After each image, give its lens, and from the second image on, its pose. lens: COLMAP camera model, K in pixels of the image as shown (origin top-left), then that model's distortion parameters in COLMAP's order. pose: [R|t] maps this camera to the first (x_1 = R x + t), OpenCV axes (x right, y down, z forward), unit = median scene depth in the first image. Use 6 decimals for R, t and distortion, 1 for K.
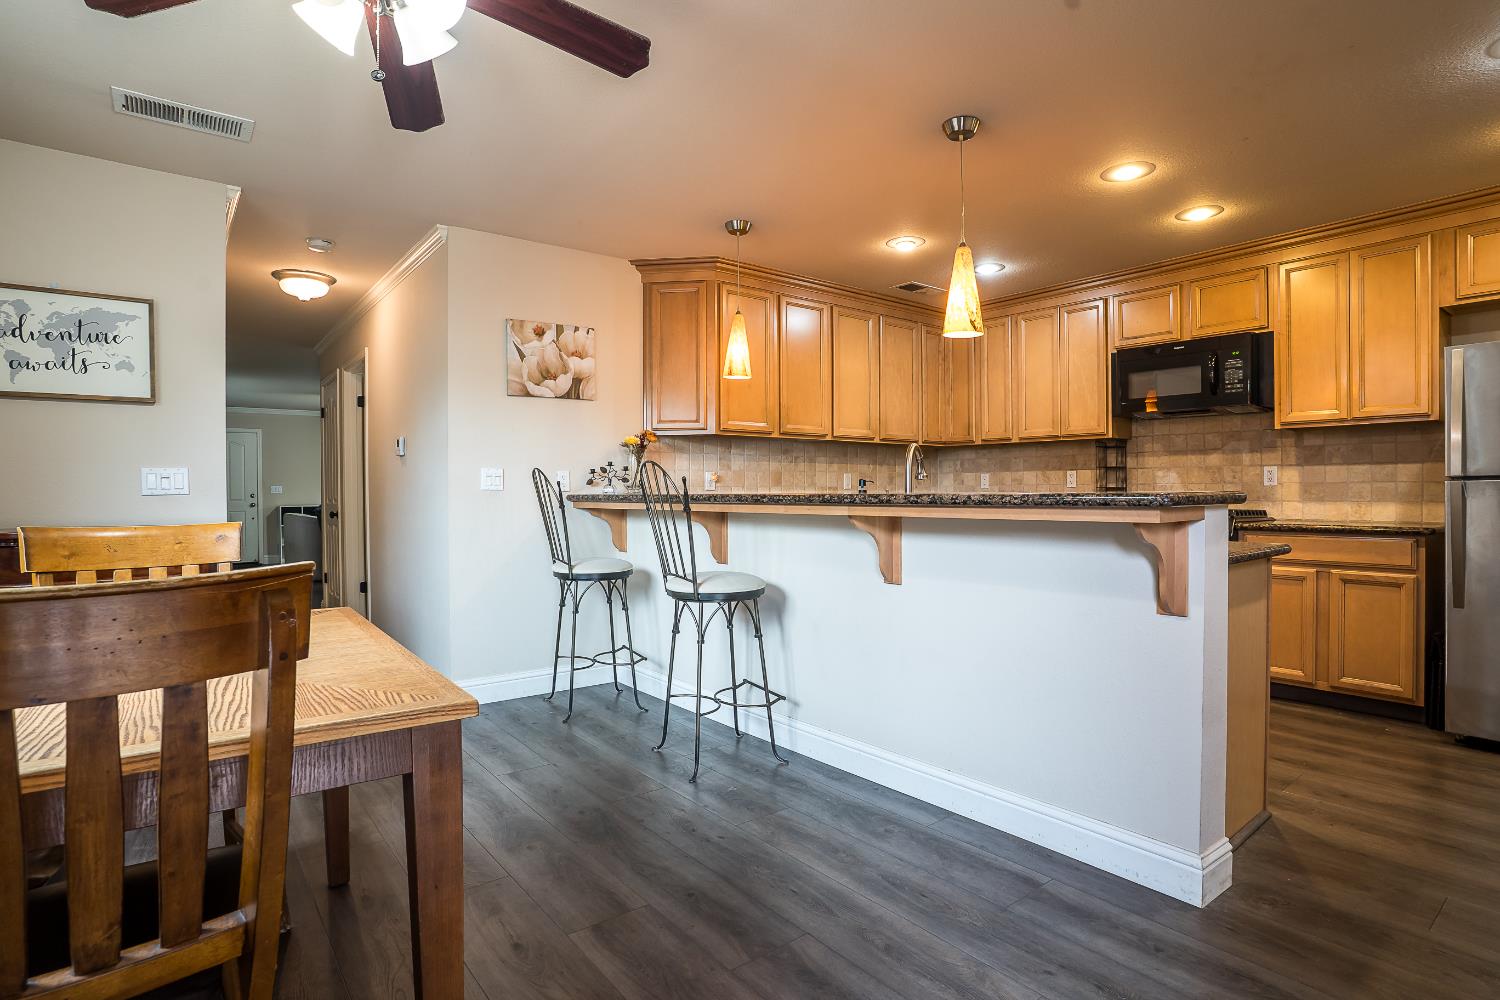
lens RADIAL K [[759.5, 0, 754.6], [0, 759.5, 499.7], [0, 0, 1]] dist [-0.080556, 0.037814]
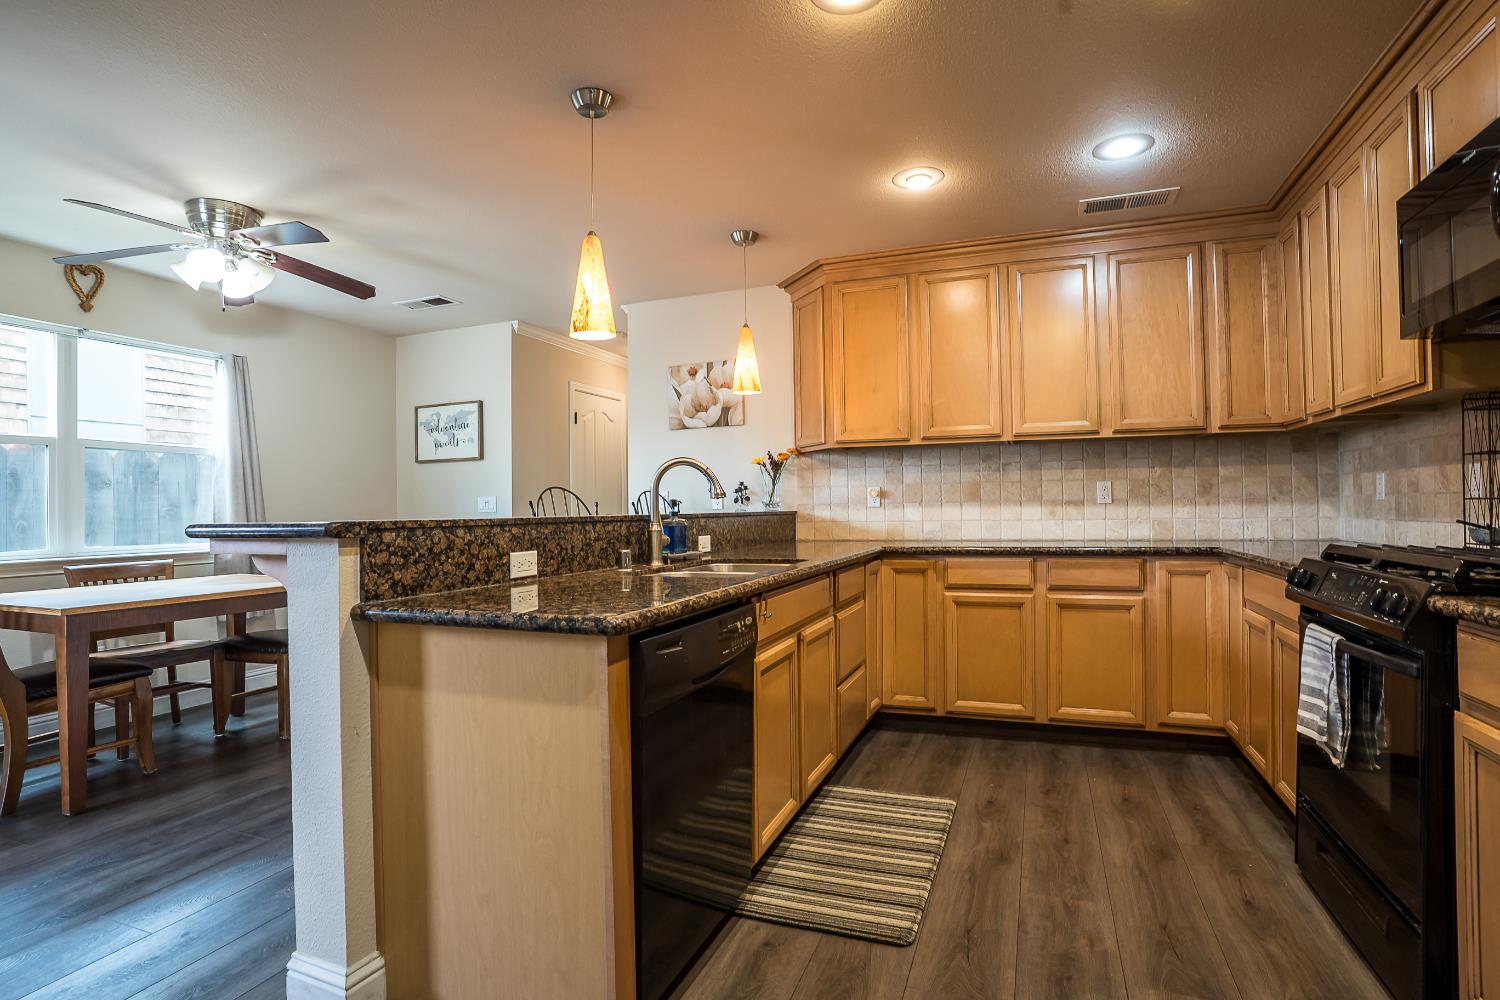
lens RADIAL K [[754.0, 0, 744.0], [0, 754.0, 502.0], [0, 0, 1]] dist [-0.074840, 0.036044]
pose [[0.504875, -0.007292, -0.863161, 0.733712], [-0.000162, 0.999963, -0.008542, -0.012455], [0.863192, 0.004453, 0.504856, 0.468623]]
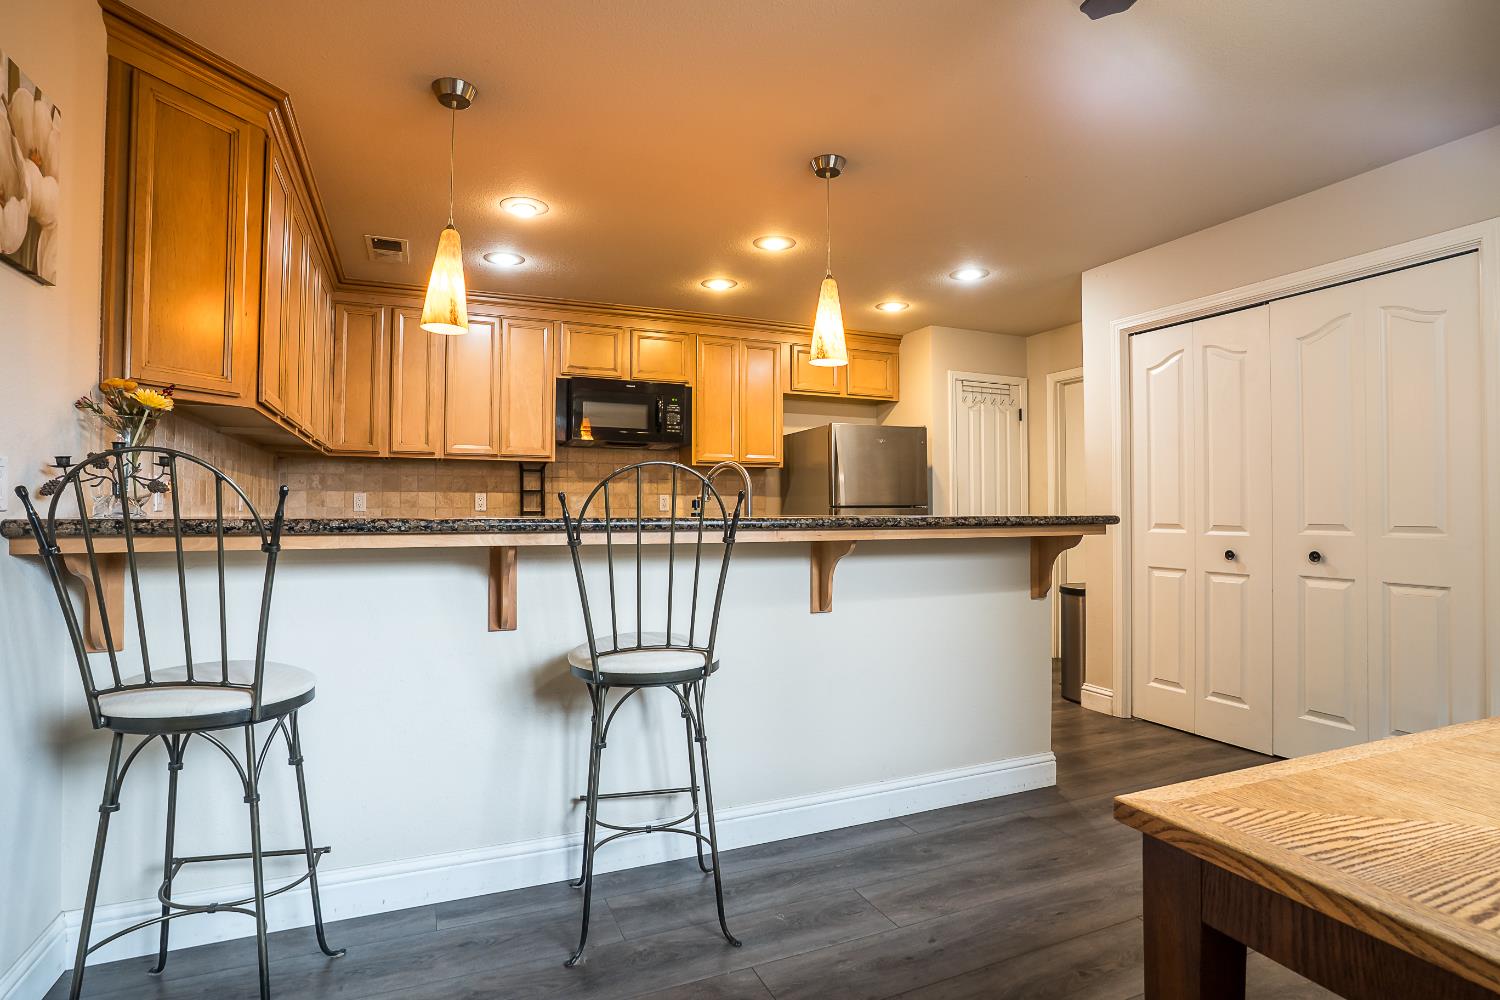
lens RADIAL K [[759.5, 0, 754.6], [0, 759.5, 499.7], [0, 0, 1]] dist [-0.080556, 0.037814]
pose [[0.260852, 0.021467, 0.965140, -0.487763], [0.010867, 0.999624, -0.025171, -0.003881], [-0.965318, 0.017054, 0.260521, 0.540426]]
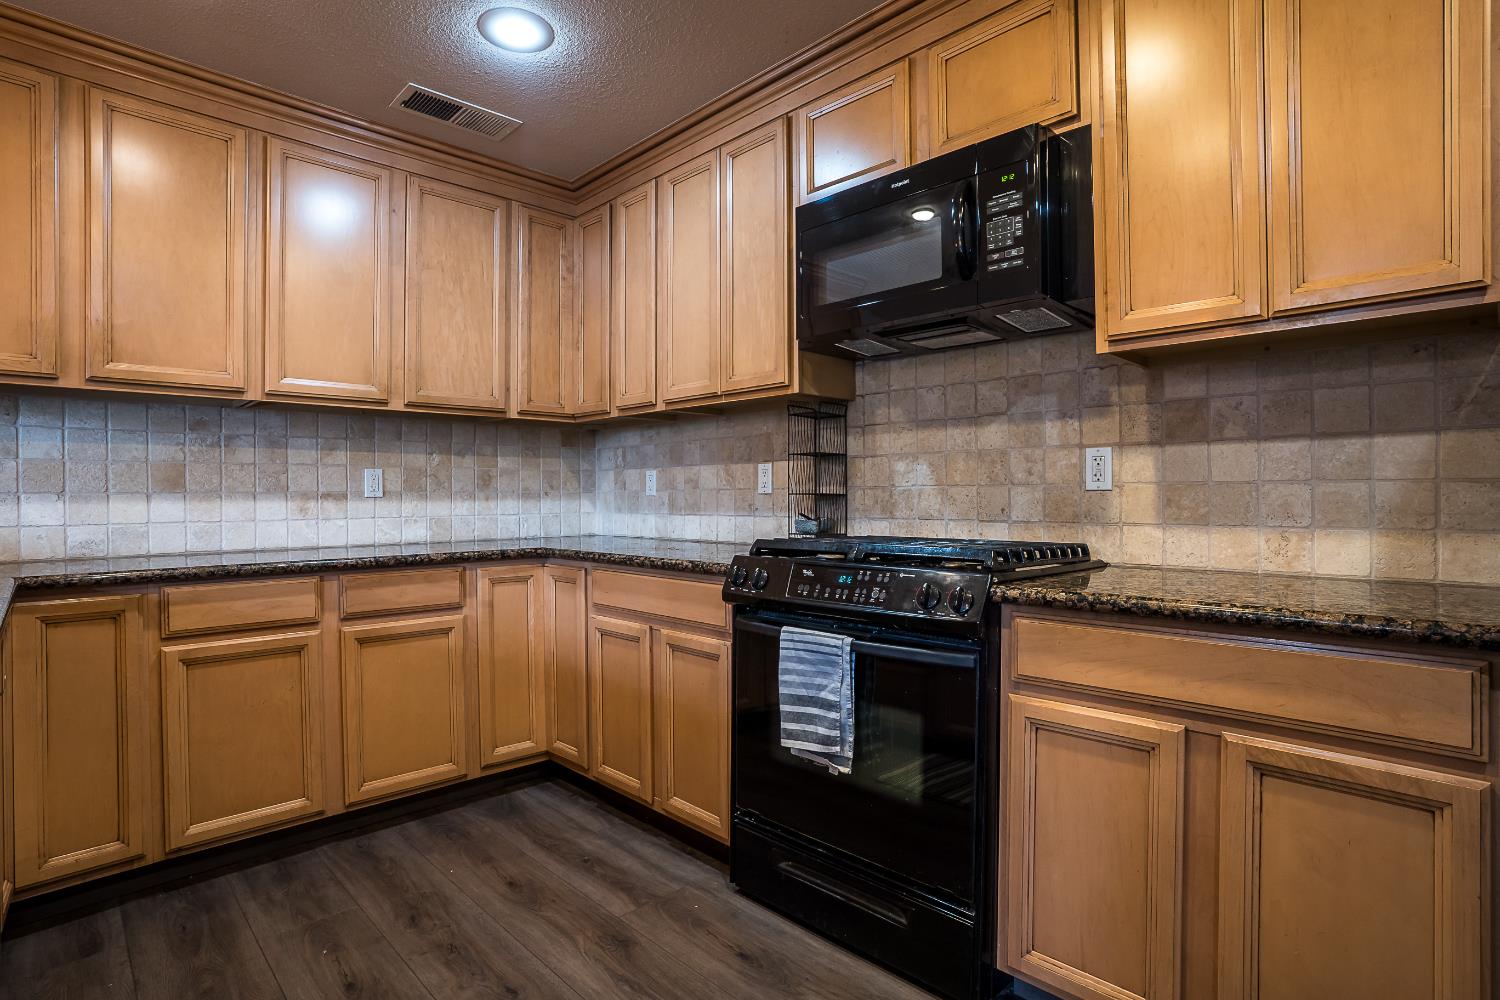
lens RADIAL K [[759.5, 0, 754.6], [0, 759.5, 499.7], [0, 0, 1]] dist [-0.080556, 0.037814]
pose [[0.994383, -0.001235, 0.105835, 0.449459], [0.002105, 0.999965, -0.008110, -0.009793], [-0.105822, 0.008287, 0.994351, 0.574456]]
